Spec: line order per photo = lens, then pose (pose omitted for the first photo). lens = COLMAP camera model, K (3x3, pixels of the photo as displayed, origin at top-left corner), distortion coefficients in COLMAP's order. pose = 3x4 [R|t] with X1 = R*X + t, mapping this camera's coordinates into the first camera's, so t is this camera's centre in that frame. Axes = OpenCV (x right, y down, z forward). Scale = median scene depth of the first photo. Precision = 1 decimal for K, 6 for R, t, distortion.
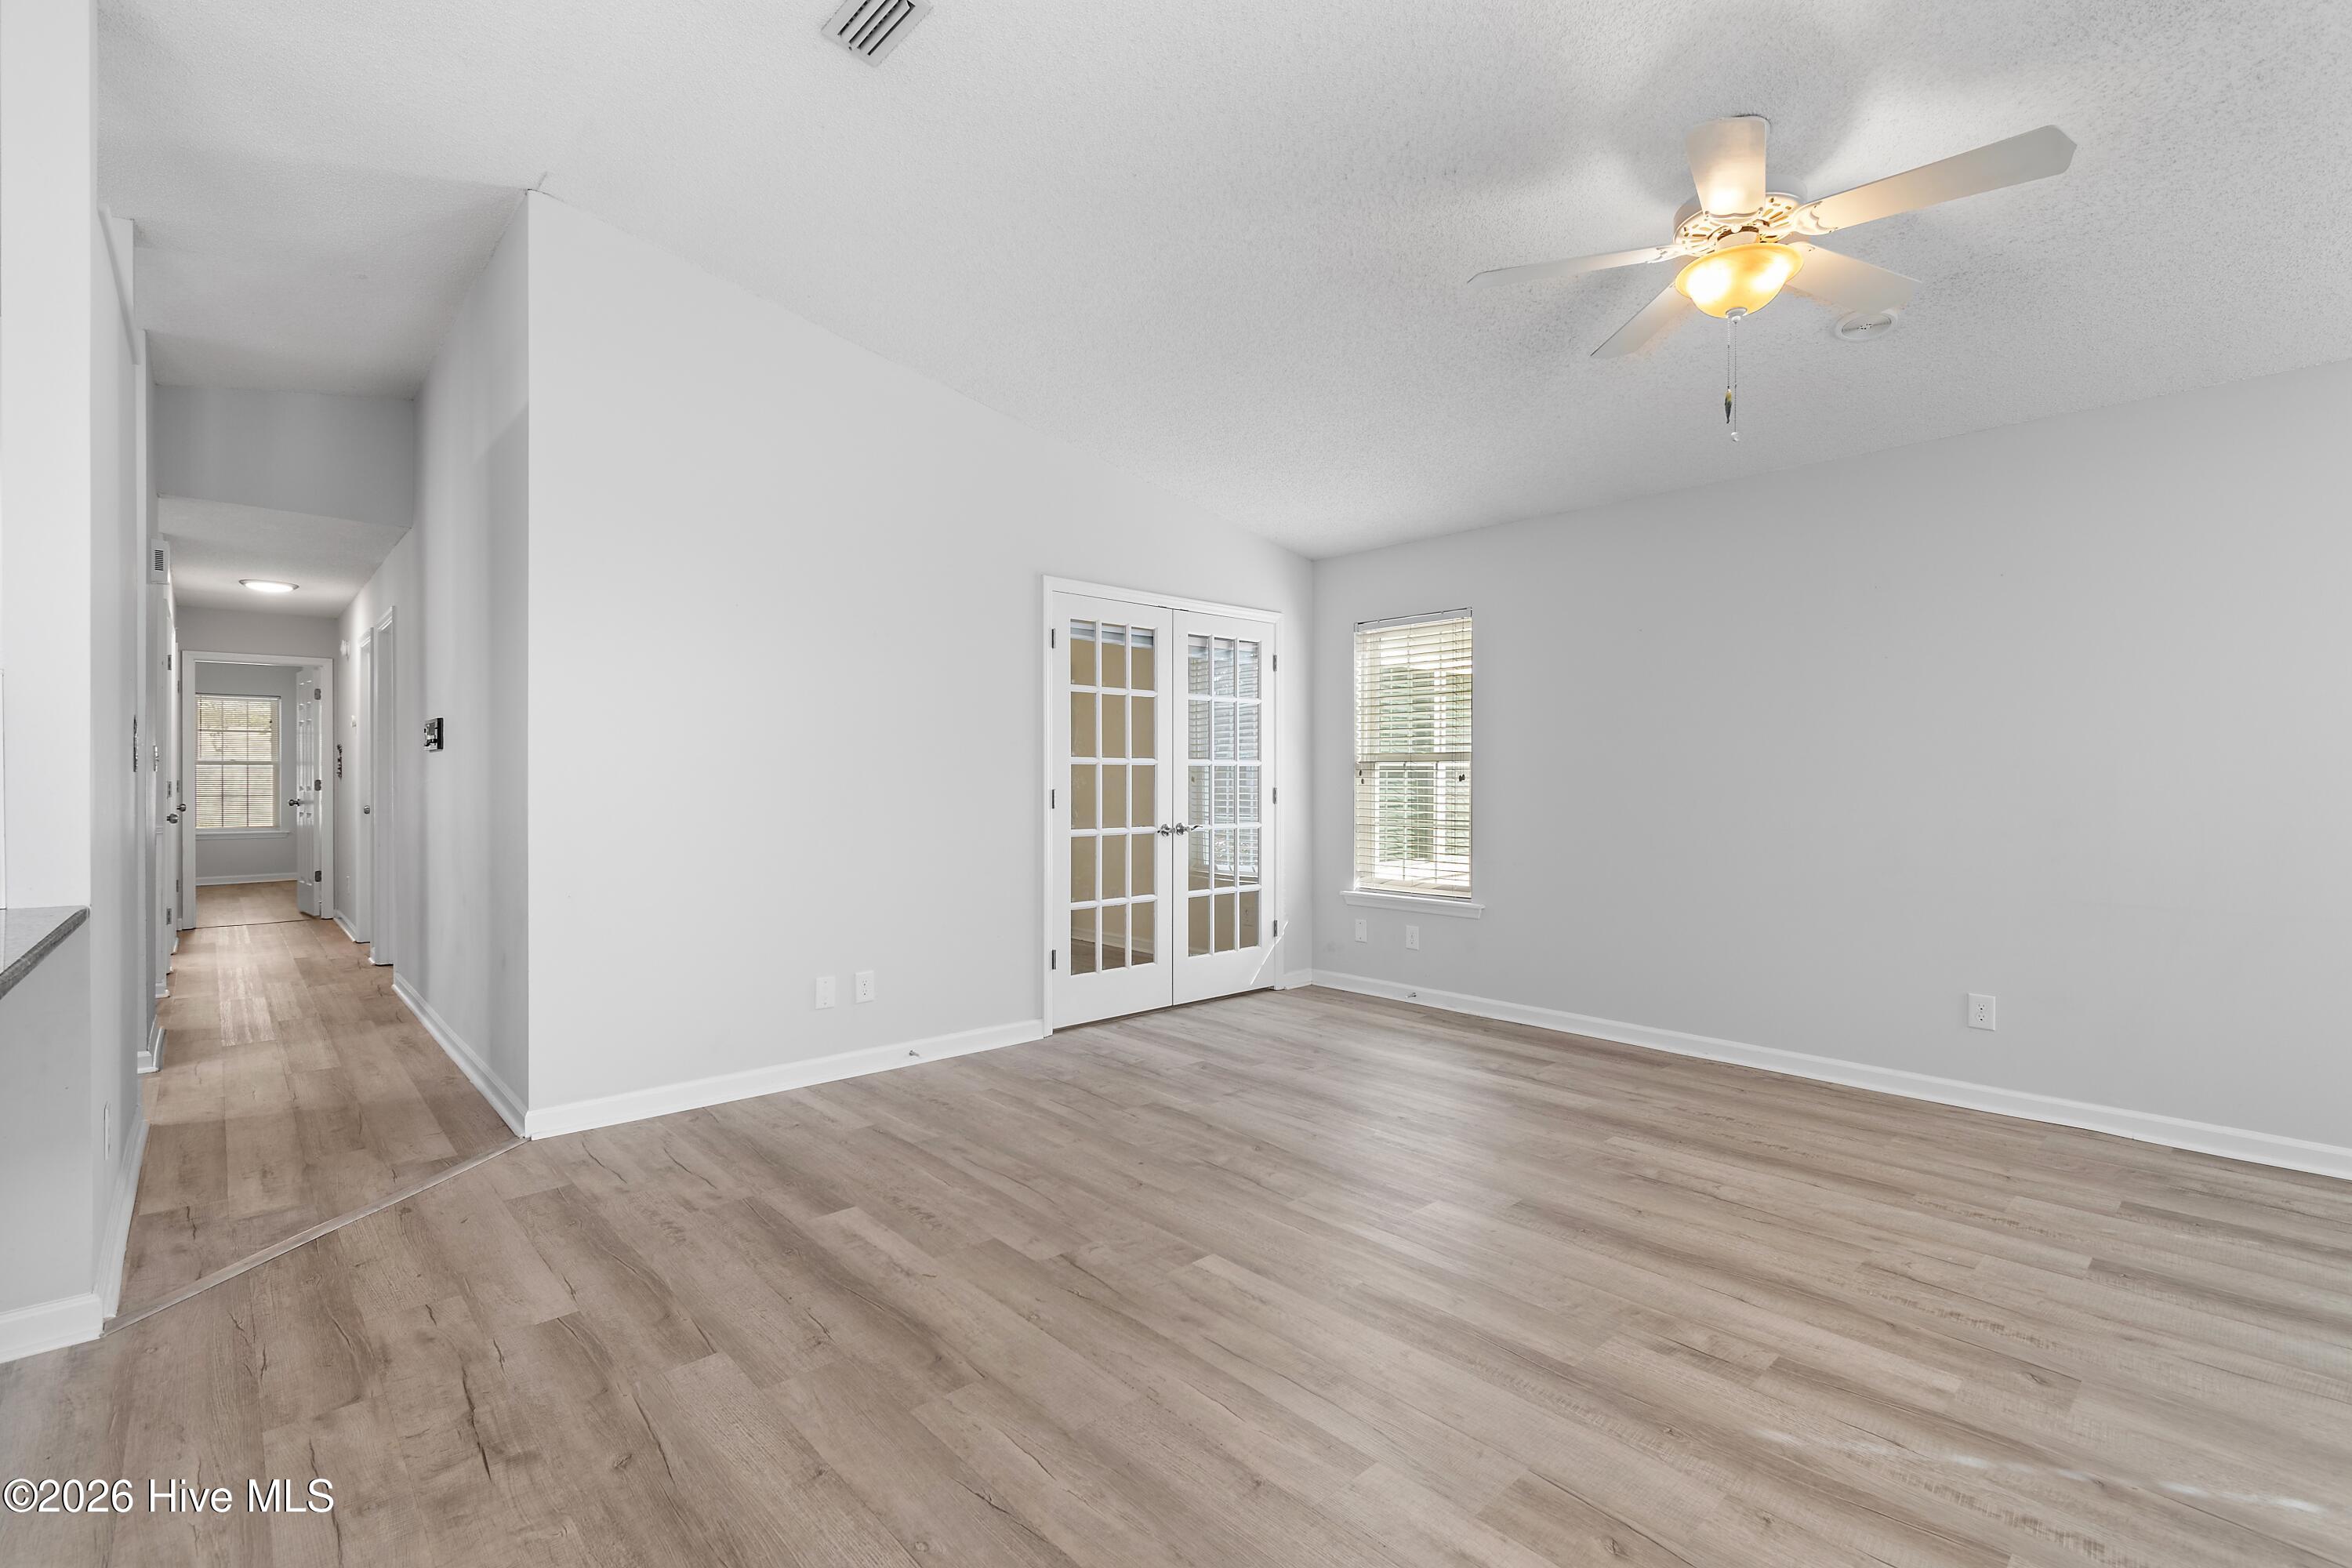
lens RADIAL K [[1045.0, 0, 1181.6], [0, 1045.0, 788.7], [0, 0, 1]] dist [0.000879, -0.000194]
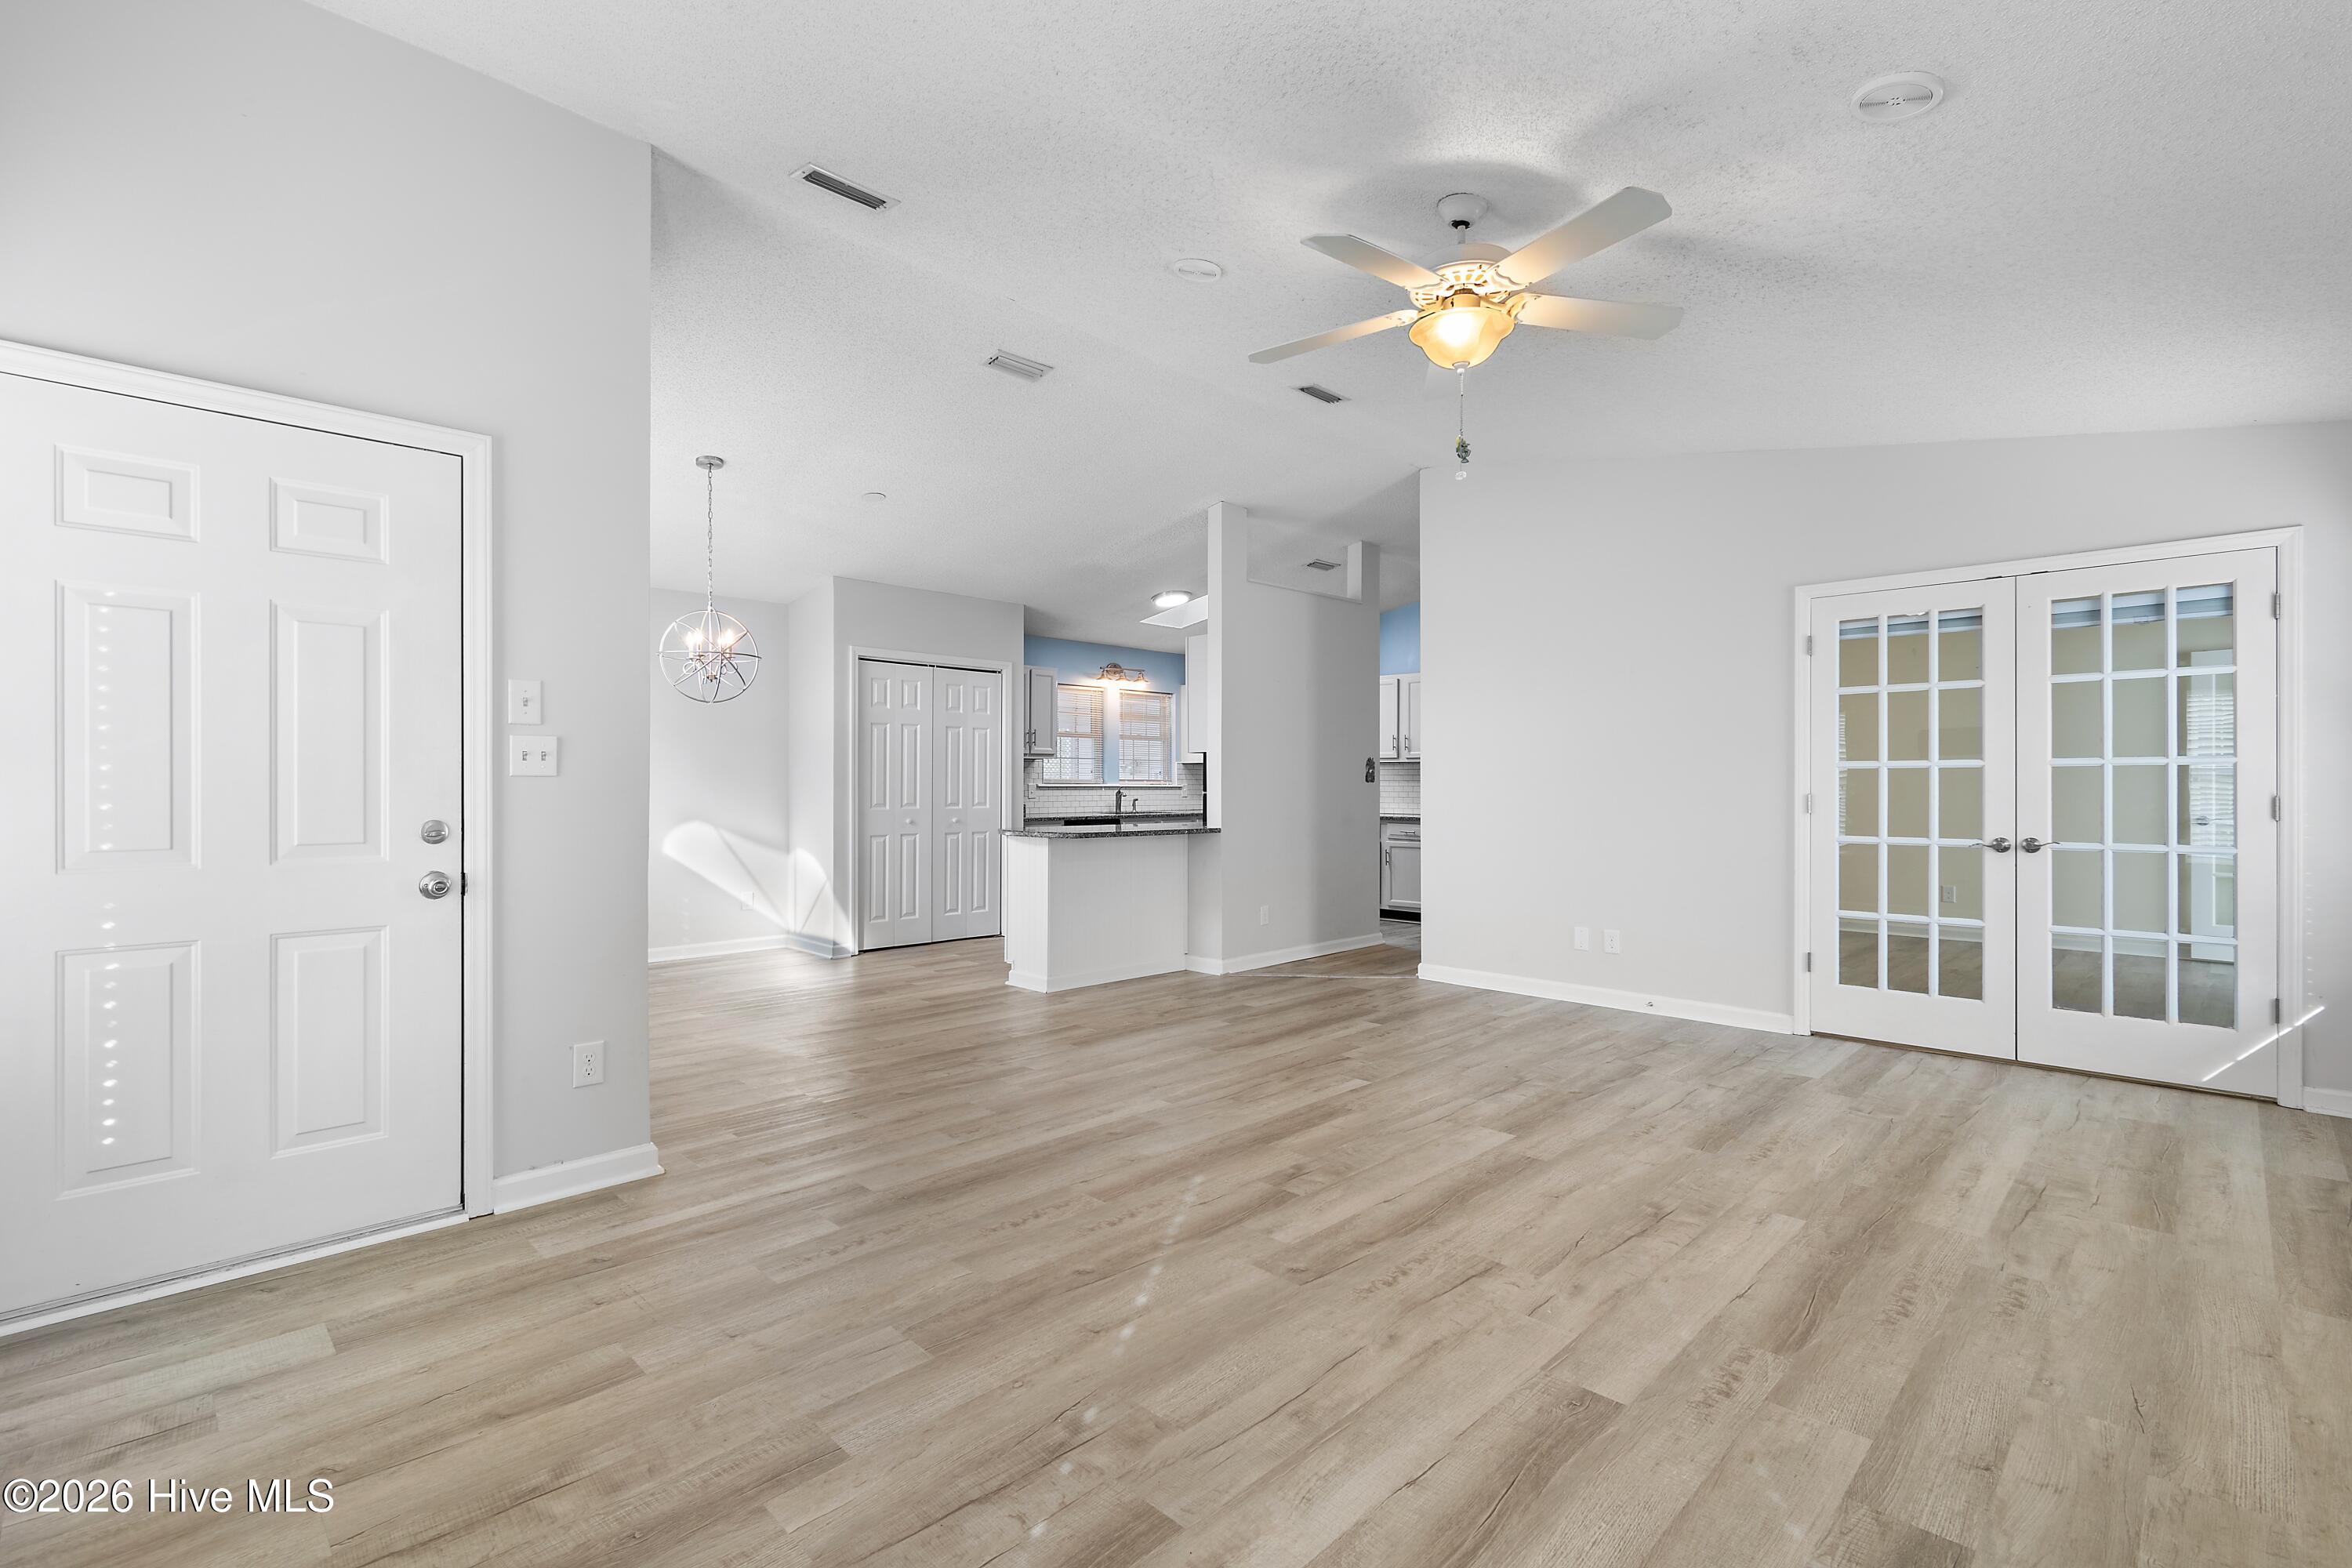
lens RADIAL K [[1053.7, 0, 1182.8], [0, 1053.7, 786.4], [0, 0, 1]] dist [0.002297, 0.000040]
pose [[0.047865, -0.002219, -0.998851, 1.505916], [-0.009448, 0.999952, -0.002674, 0.002693], [0.998809, 0.009565, 0.047842, 0.589857]]
